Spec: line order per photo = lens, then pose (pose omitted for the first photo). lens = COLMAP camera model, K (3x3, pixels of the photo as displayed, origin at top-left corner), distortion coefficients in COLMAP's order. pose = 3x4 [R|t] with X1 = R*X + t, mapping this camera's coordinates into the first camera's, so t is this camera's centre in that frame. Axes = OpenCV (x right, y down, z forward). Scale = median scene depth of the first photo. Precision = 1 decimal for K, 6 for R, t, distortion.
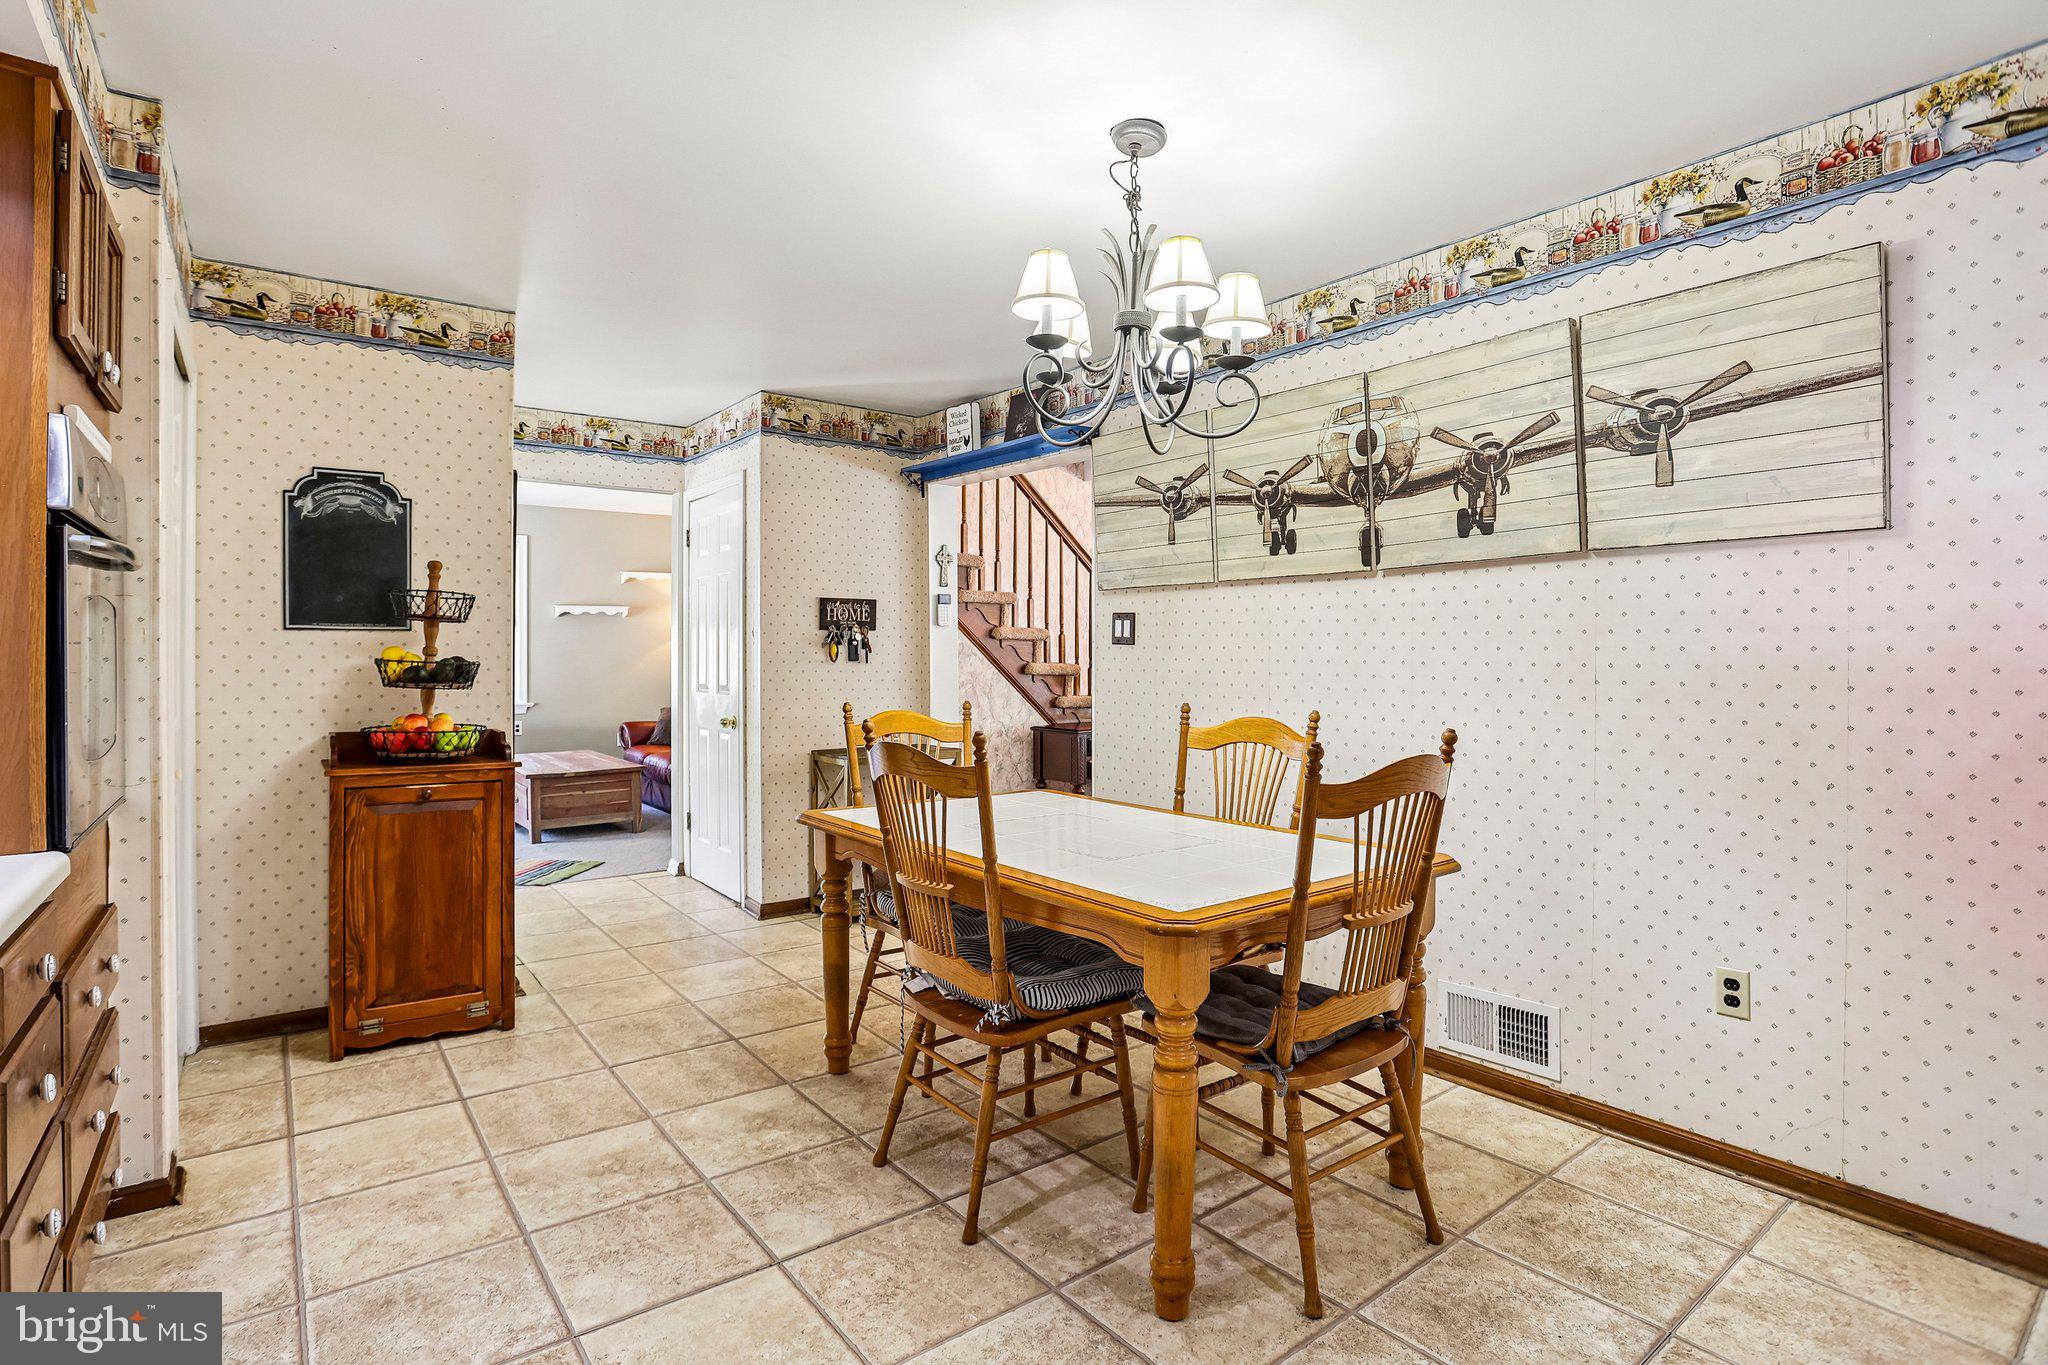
lens RADIAL K [[1009.5, 0, 1006.4], [0, 1009.5, 655.2], [0, 0, 1]] dist [-0.075646, 0.034615]
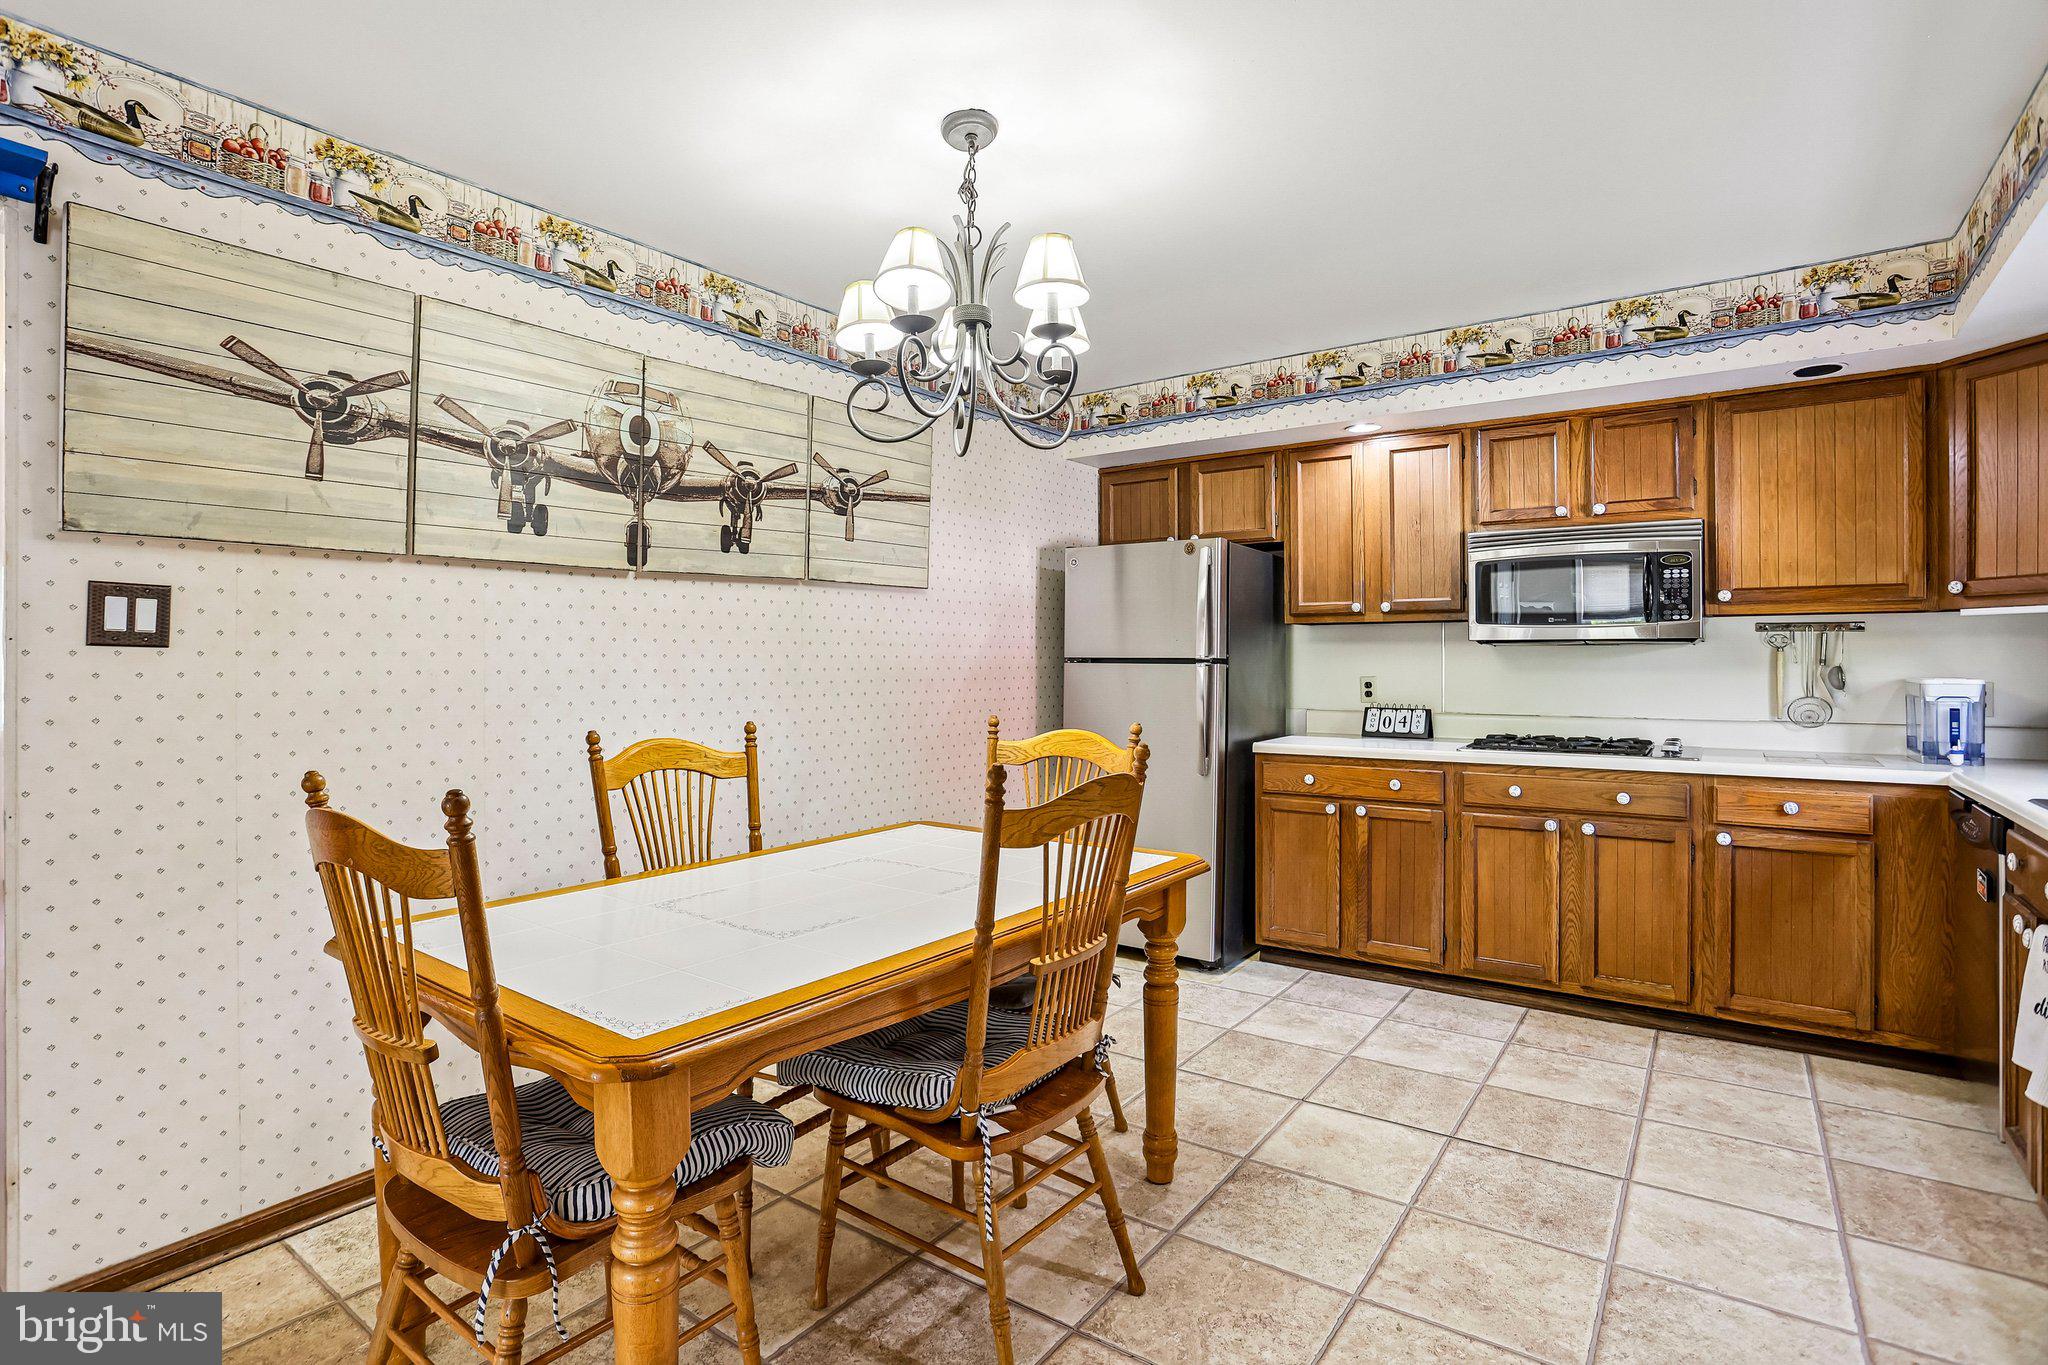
lens RADIAL K [[1030.4, 0, 1019.8], [0, 1030.4, 655.7], [0, 0, 1]] dist [-0.079527, 0.049127]
pose [[-0.295205, 0.001951, 0.955432, -0.611046], [0.004995, 0.999987, -0.000499, -0.004750], [-0.955421, 0.004625, -0.295211, 0.913930]]
